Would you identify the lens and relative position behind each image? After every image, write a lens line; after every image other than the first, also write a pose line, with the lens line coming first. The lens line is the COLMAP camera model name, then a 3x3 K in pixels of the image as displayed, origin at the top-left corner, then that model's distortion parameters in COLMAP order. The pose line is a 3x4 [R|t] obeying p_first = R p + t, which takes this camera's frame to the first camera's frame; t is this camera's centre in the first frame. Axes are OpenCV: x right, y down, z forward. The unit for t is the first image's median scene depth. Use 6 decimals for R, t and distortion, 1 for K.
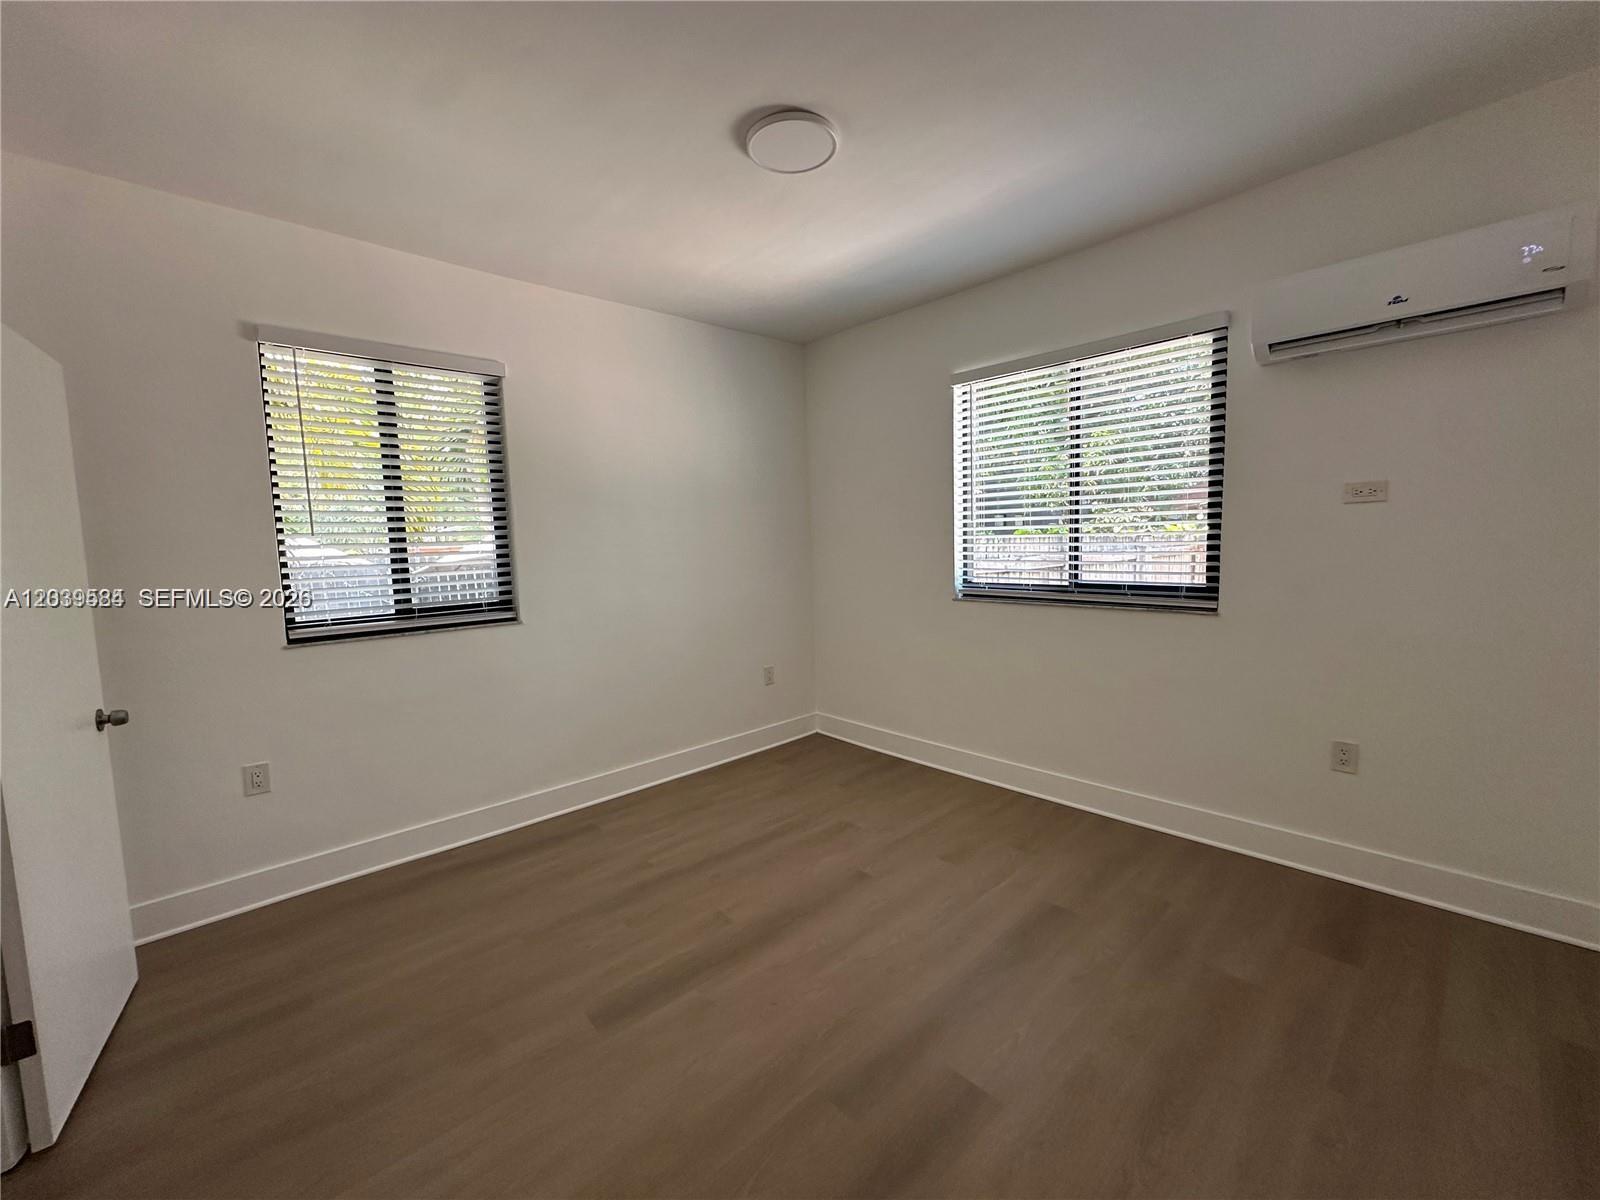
lens RADIAL K [[640.5, 0, 801.6], [0, 640.5, 596.3], [0, 0, 1]] dist [0.000998, 0.000053]
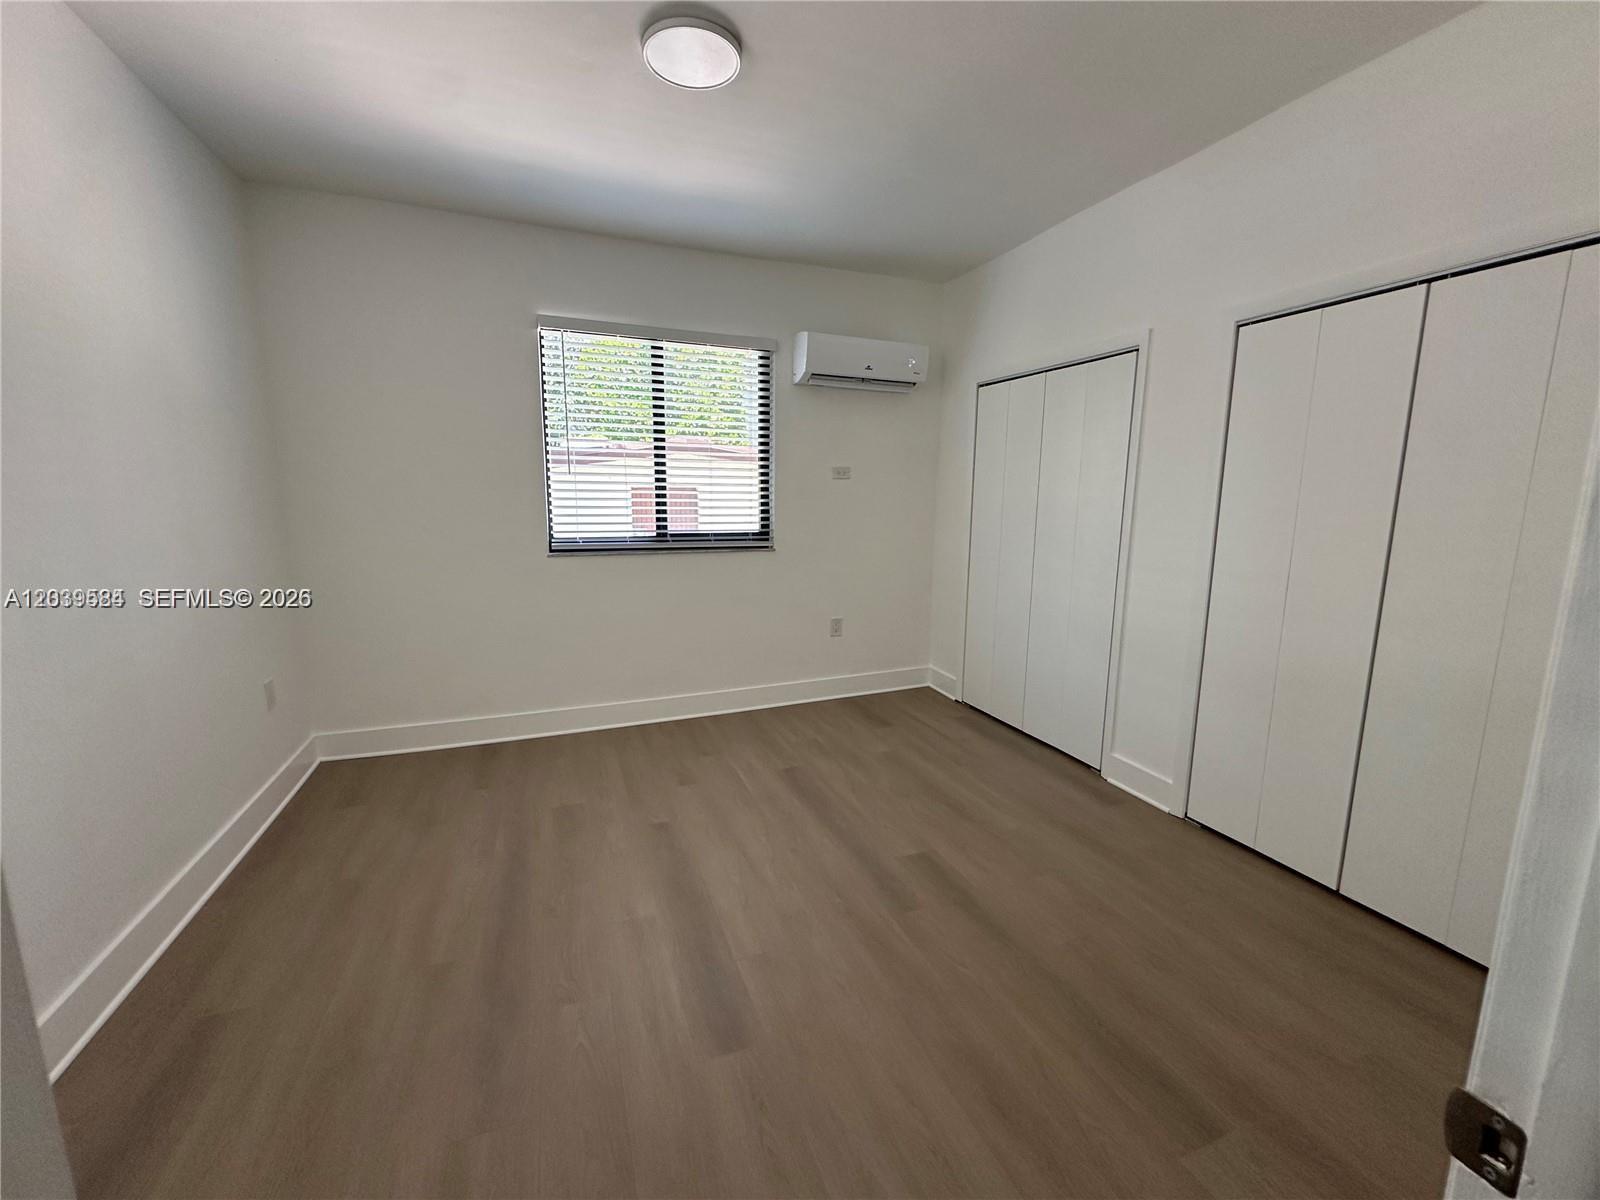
lens RADIAL K [[640.5, 0, 801.6], [0, 640.5, 596.3], [0, 0, 1]] dist [0.000998, 0.000053]
pose [[0.360733, -0.113826, 0.925697, -0.683915], [0.065535, 0.993165, 0.096584, -0.003694], [-0.930364, 0.025825, 0.365727, 0.401644]]
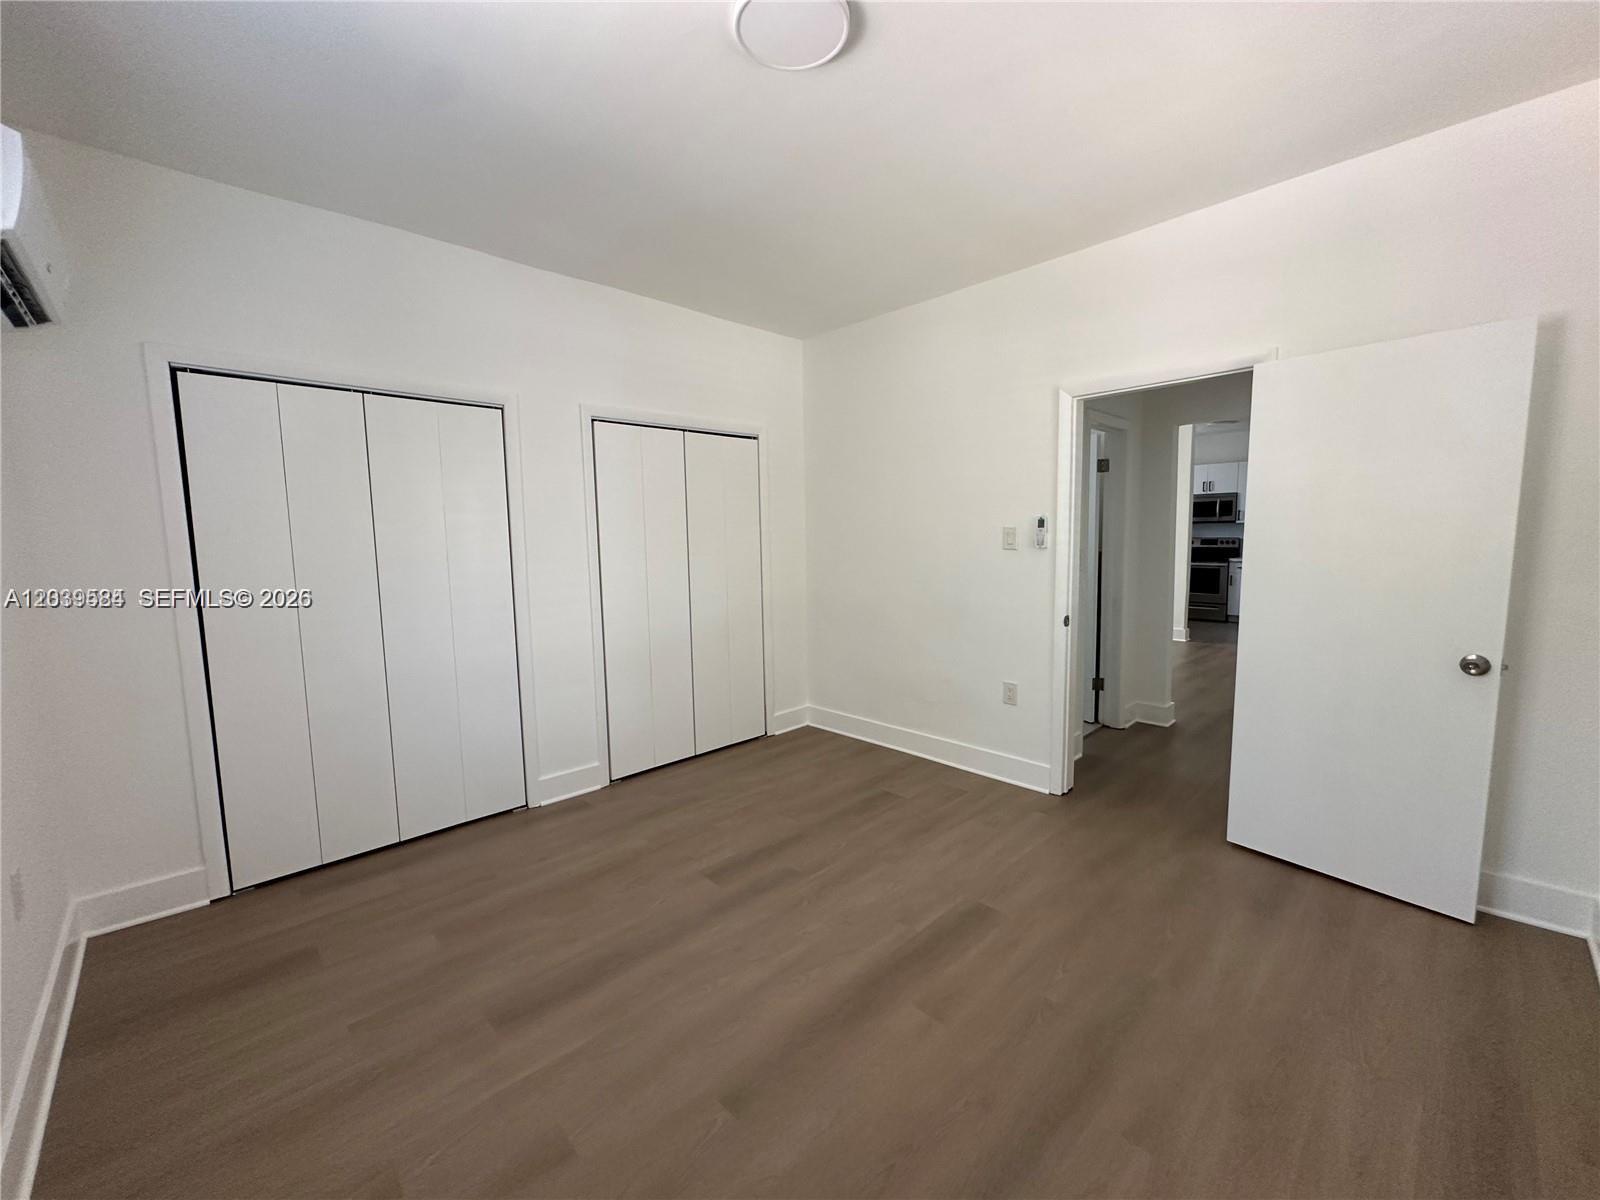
lens RADIAL K [[640.5, 0, 801.6], [0, 640.5, 596.3], [0, 0, 1]] dist [0.000998, 0.000053]
pose [[-0.998510, 0.052869, -0.013523, 0.015311], [0.049389, 0.980905, 0.188113, -0.125161], [0.023210, 0.187165, -0.982054, 1.432638]]
